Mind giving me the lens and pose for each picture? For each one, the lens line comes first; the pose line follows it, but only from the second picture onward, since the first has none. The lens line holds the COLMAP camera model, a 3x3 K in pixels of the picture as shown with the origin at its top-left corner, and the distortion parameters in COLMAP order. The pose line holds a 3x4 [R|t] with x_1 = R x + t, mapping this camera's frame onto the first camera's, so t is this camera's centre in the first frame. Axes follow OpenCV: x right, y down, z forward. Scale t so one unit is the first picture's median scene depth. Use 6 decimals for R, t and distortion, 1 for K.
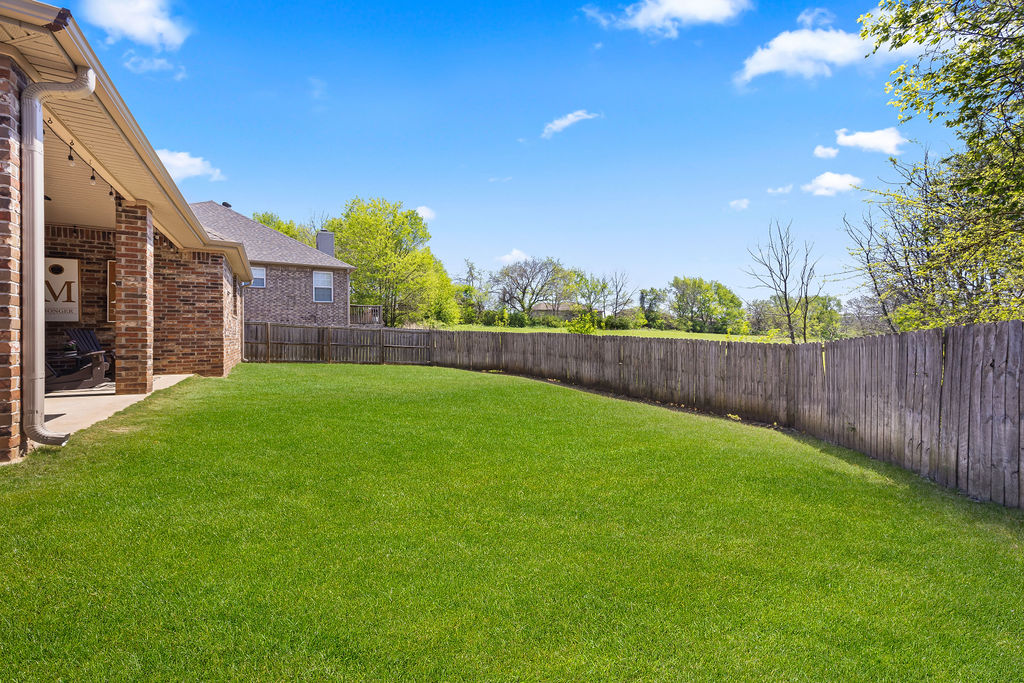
lens RADIAL K [[398.3, 0, 507.5], [0, 398.3, 337.0], [0, 0, 1]] dist [0.002049, 0.000168]
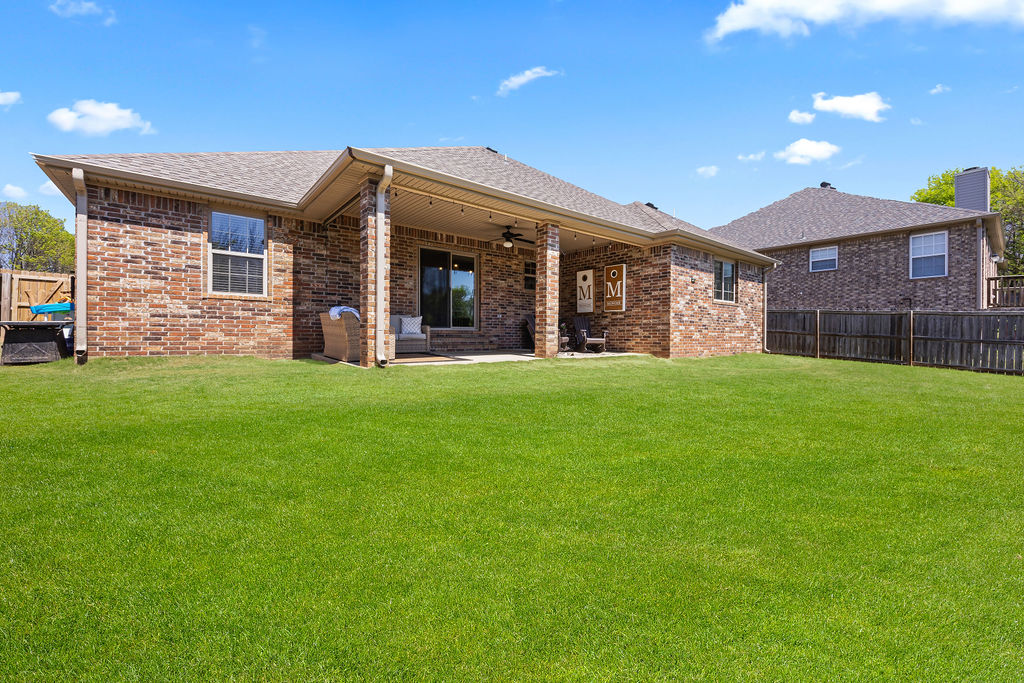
lens RADIAL K [[398.3, 0, 507.5], [0, 398.3, 337.0], [0, 0, 1]] dist [0.002049, 0.000168]
pose [[0.129204, 0.016368, -0.991483, 0.287478], [-0.012576, 0.999810, 0.014866, 0.030514], [0.991538, 0.010548, 0.129385, 0.435103]]
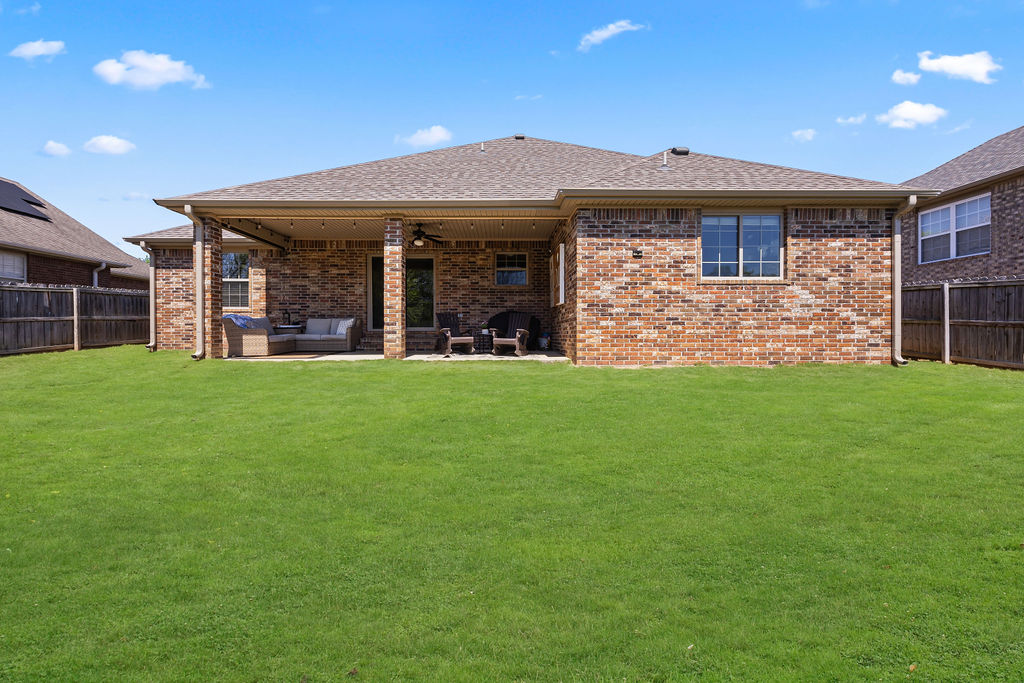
lens RADIAL K [[401.5, 0, 508.1], [0, 401.5, 336.1], [0, 0, 1]] dist [0.001789, -0.000037]
pose [[-0.492477, 0.015092, -0.870195, 0.037312], [0.002075, 0.999867, 0.016166, 0.027146], [0.870323, 0.006155, -0.492443, 1.276577]]
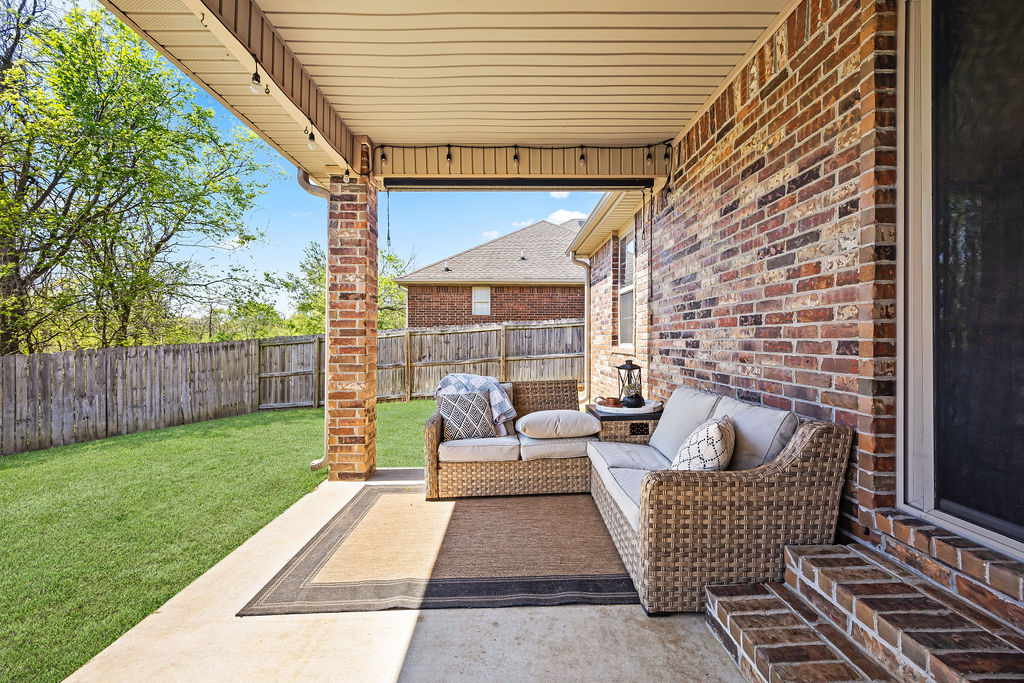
lens RADIAL K [[394.6, 0, 512.0], [0, 394.6, 341.5], [0, 0, 1]] dist [0.002326, 0.000154]
pose [[-0.861509, 0.007719, 0.507683, -0.735164], [0.009121, 0.999958, 0.000274, -0.045450], [-0.507660, 0.004866, -0.861544, 0.567151]]
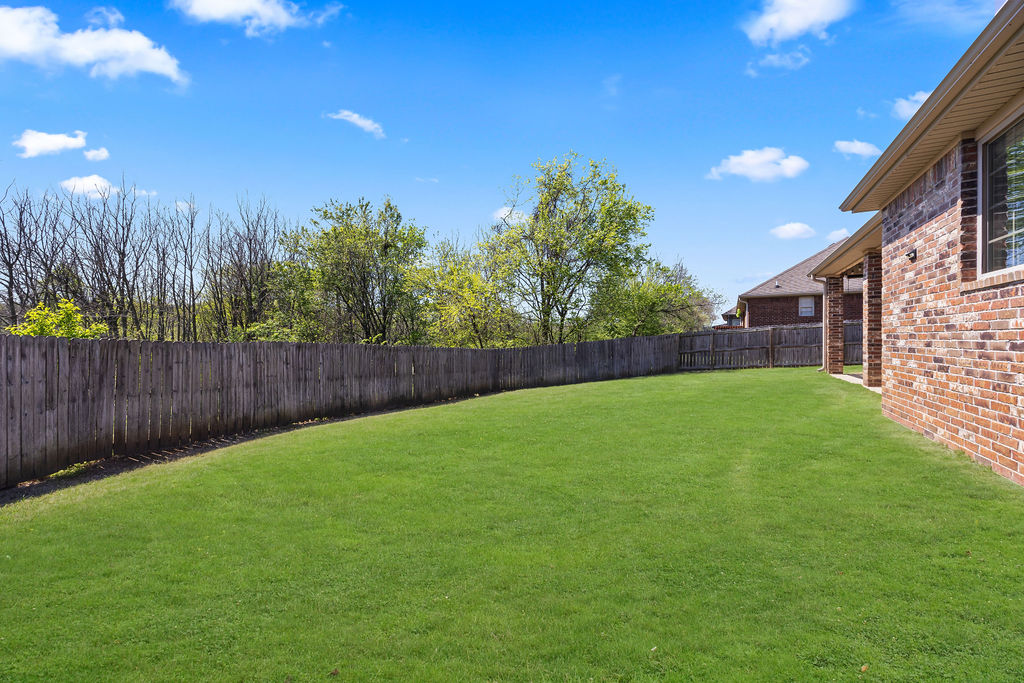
lens RADIAL K [[398.3, 0, 507.5], [0, 398.3, 337.0], [0, 0, 1]] dist [0.002049, 0.000168]
pose [[-0.496211, 0.013370, 0.868099, -0.958325], [0.006540, 0.999911, -0.011662, -0.016560], [-0.868178, -0.000109, -0.496254, 1.794509]]
